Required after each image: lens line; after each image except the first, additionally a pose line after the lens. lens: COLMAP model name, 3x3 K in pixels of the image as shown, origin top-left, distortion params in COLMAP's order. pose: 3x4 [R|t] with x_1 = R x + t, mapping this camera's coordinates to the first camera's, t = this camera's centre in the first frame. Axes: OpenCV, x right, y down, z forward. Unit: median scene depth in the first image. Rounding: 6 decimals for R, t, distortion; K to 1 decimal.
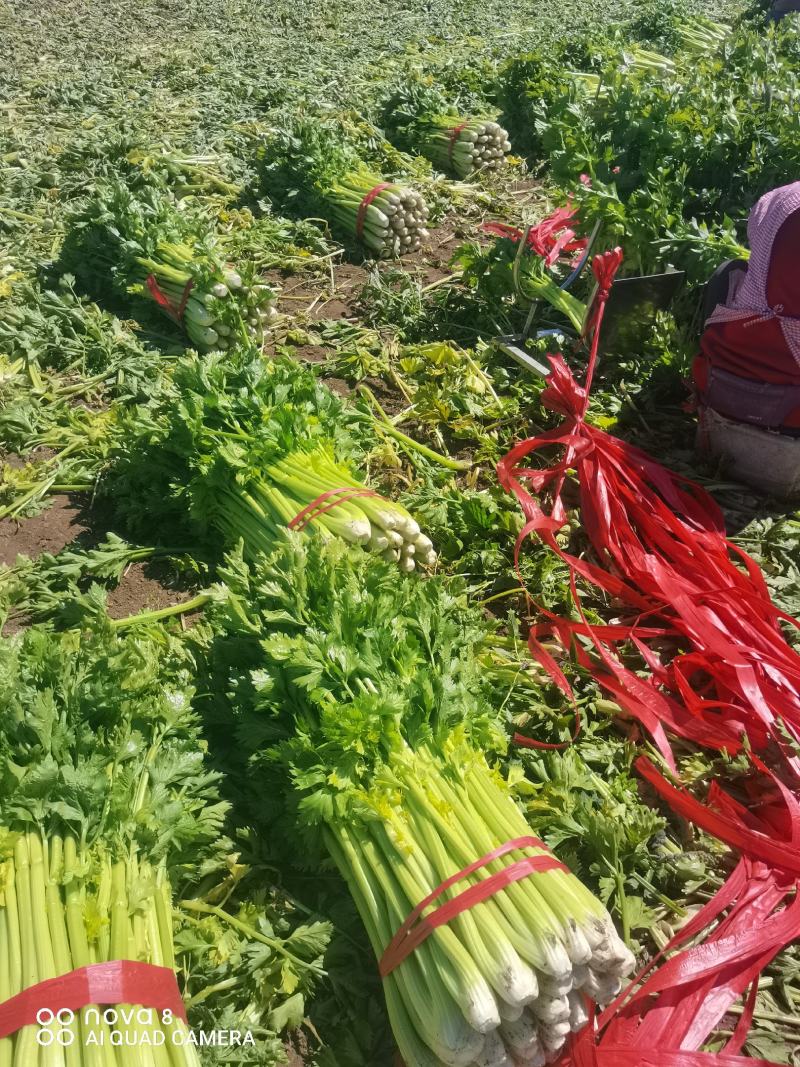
lens RADIAL K [[844.4, 0, 396.1], [0, 844.4, 522.5], [0, 0, 1]] dist [0.019833, -0.033700]
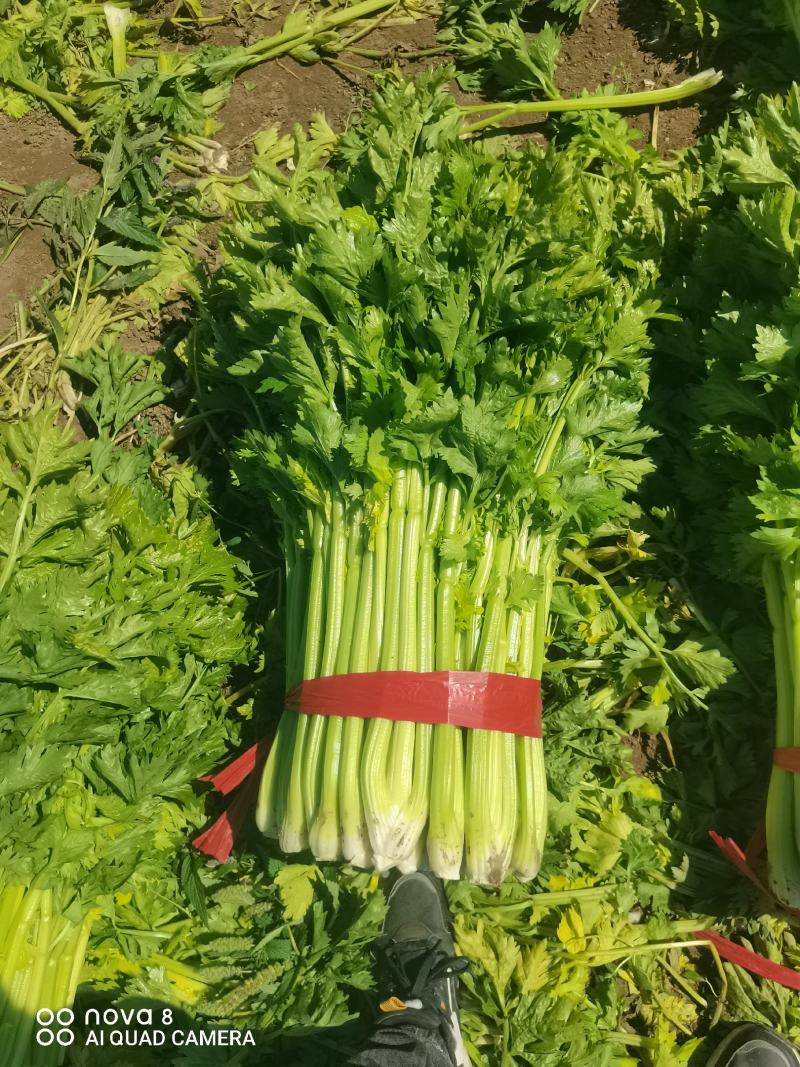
lens RADIAL K [[844.4, 0, 391.8], [0, 844.4, 554.6], [0, 0, 1]] dist [0.019833, -0.033700]
pose [[0.884069, 0.388862, -0.259246, -0.173041], [-0.116570, 0.720647, 0.683432, -0.095887], [0.452586, -0.573980, 0.682432, 0.328585]]
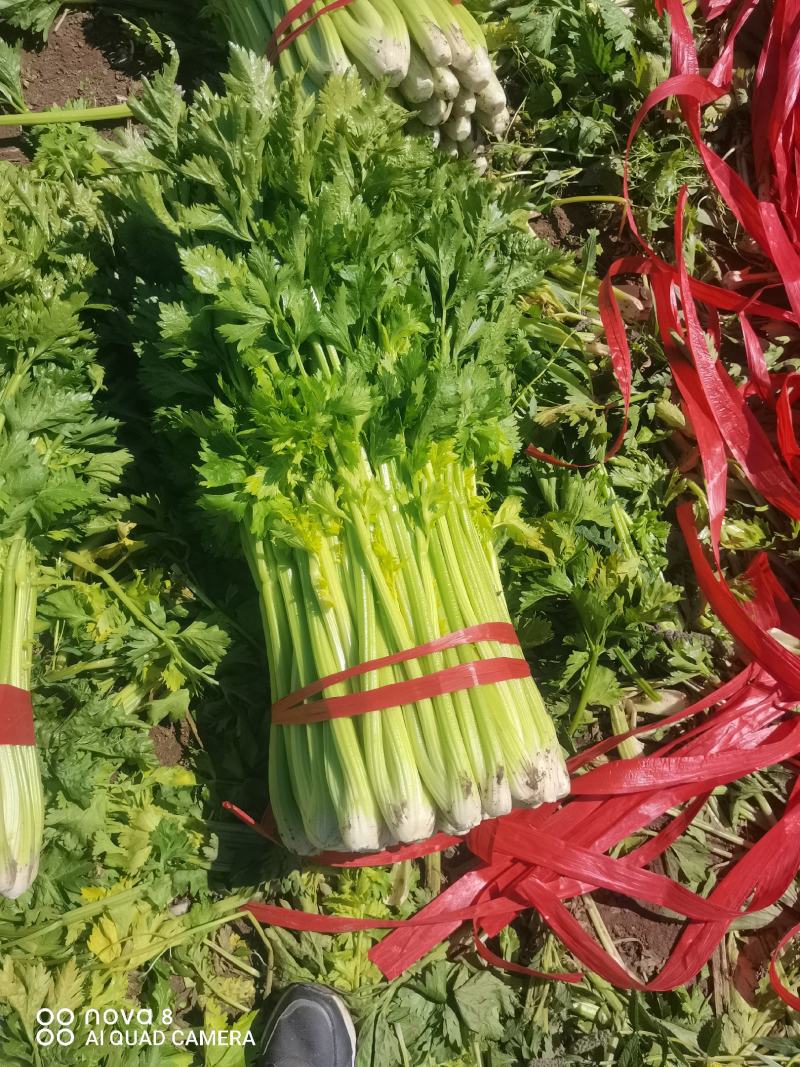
lens RADIAL K [[844.4, 0, 386.7], [0, 844.4, 551.5], [0, 0, 1]] dist [0.019833, -0.033700]
pose [[0.971926, 0.235287, -0.000597, 0.045969], [-0.188569, 0.780454, 0.596099, -0.093886], [0.140721, -0.579251, 0.802911, 0.365731]]
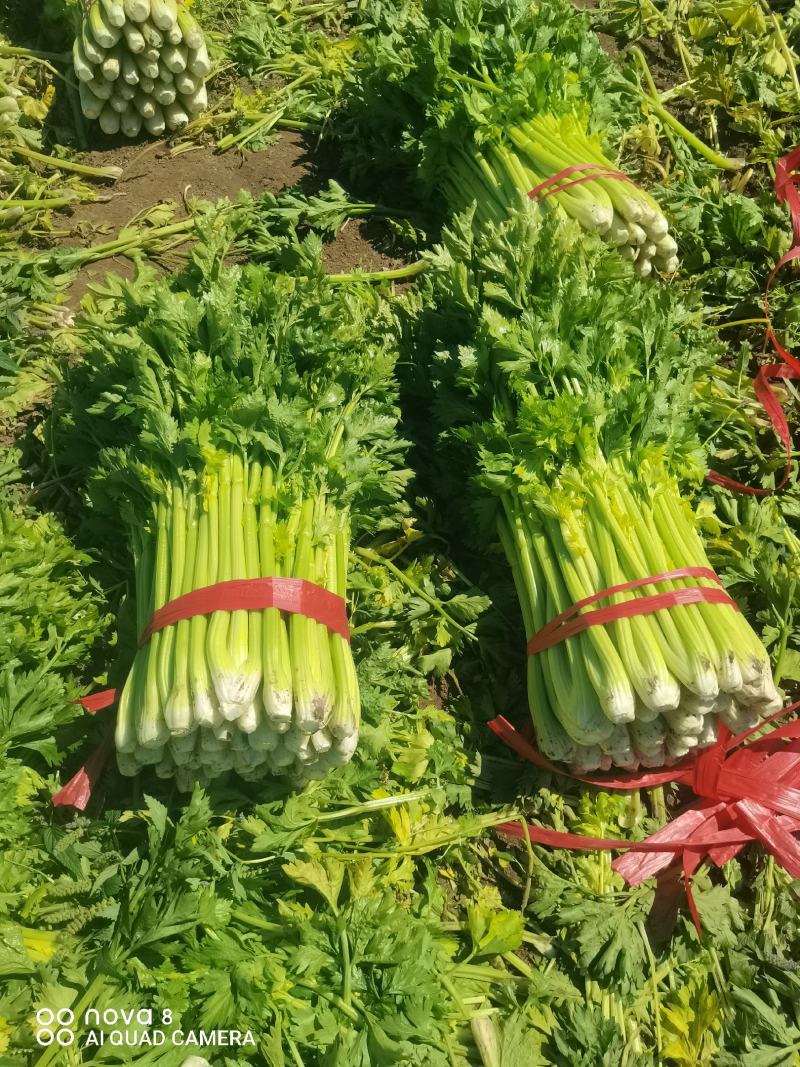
lens RADIAL K [[844.4, 0, 393.0], [0, 844.4, 537.9], [0, 0, 1]] dist [0.019833, -0.033700]
pose [[0.957444, 0.229956, -0.174414, -0.023048], [-0.154303, 0.918532, 0.363992, 0.034829], [0.243907, -0.321590, 0.914926, 0.028414]]
